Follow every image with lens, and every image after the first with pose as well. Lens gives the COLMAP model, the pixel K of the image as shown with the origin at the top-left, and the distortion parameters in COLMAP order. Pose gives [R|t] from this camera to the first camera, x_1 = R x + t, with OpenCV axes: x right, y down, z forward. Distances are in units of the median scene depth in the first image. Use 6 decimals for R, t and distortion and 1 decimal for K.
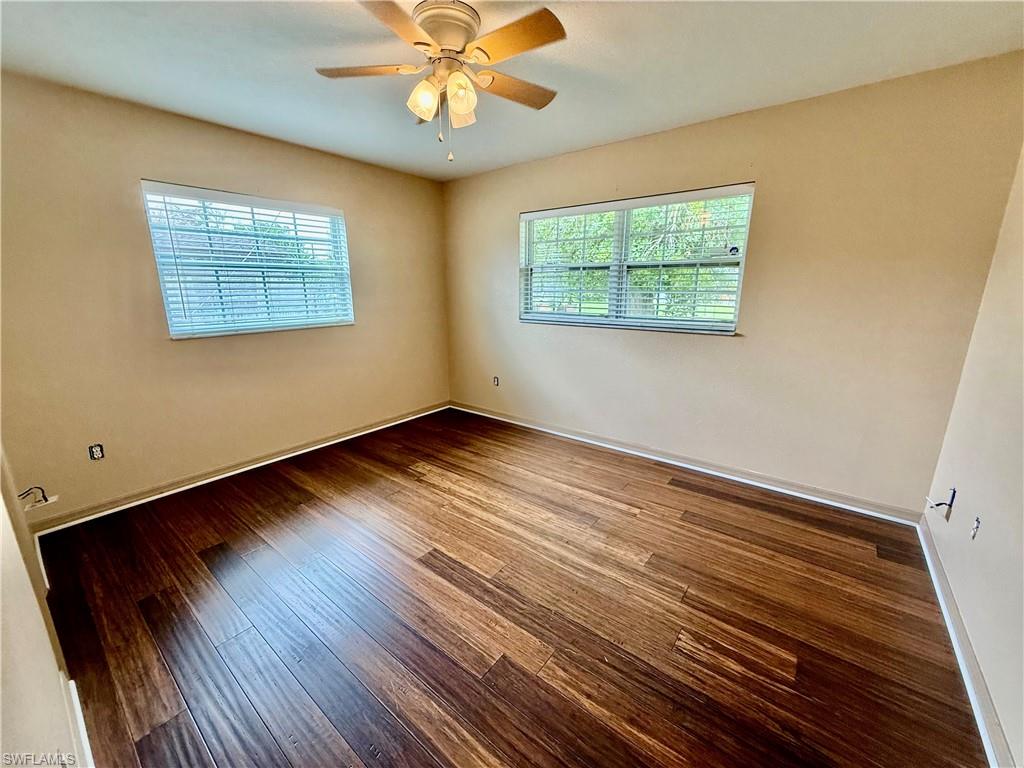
lens RADIAL K [[407.4, 0, 511.7], [0, 407.4, 389.2], [0, 0, 1]] dist [-0.000522, 0.000884]
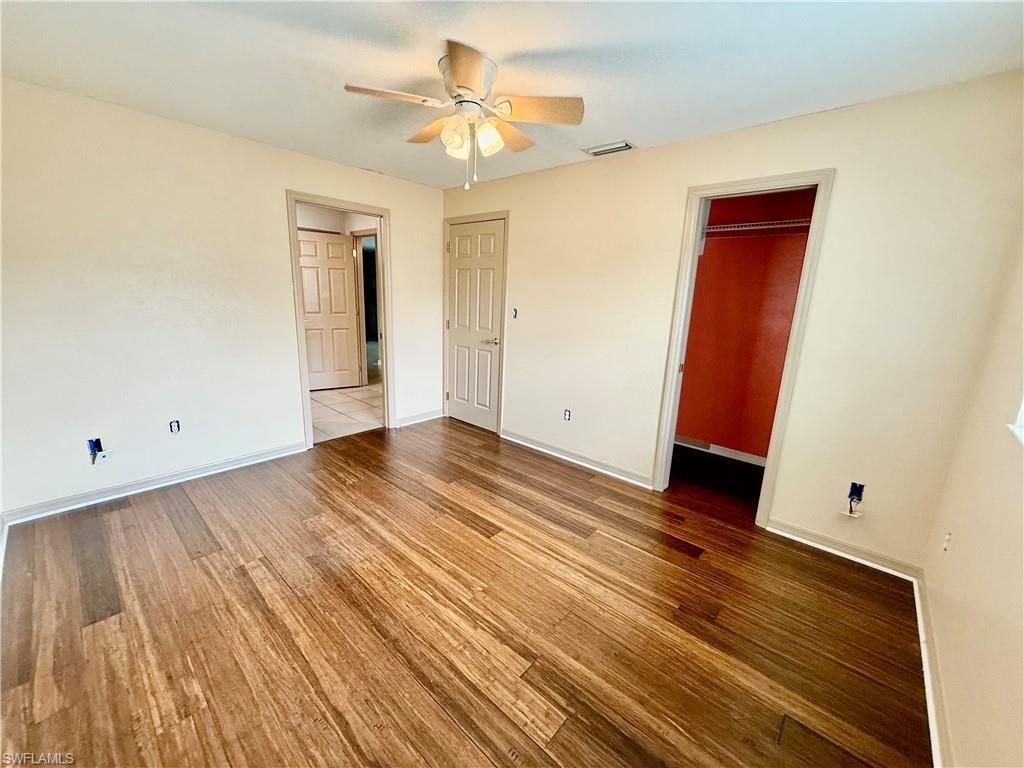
lens RADIAL K [[407.4, 0, 511.3], [0, 407.4, 383.8], [0, 0, 1]] dist [-0.000522, 0.000884]
pose [[-0.997283, -0.047831, 0.056033, -0.245468], [-0.017449, 0.892289, 0.451127, -0.404038], [-0.071575, 0.448923, -0.890699, 1.511471]]
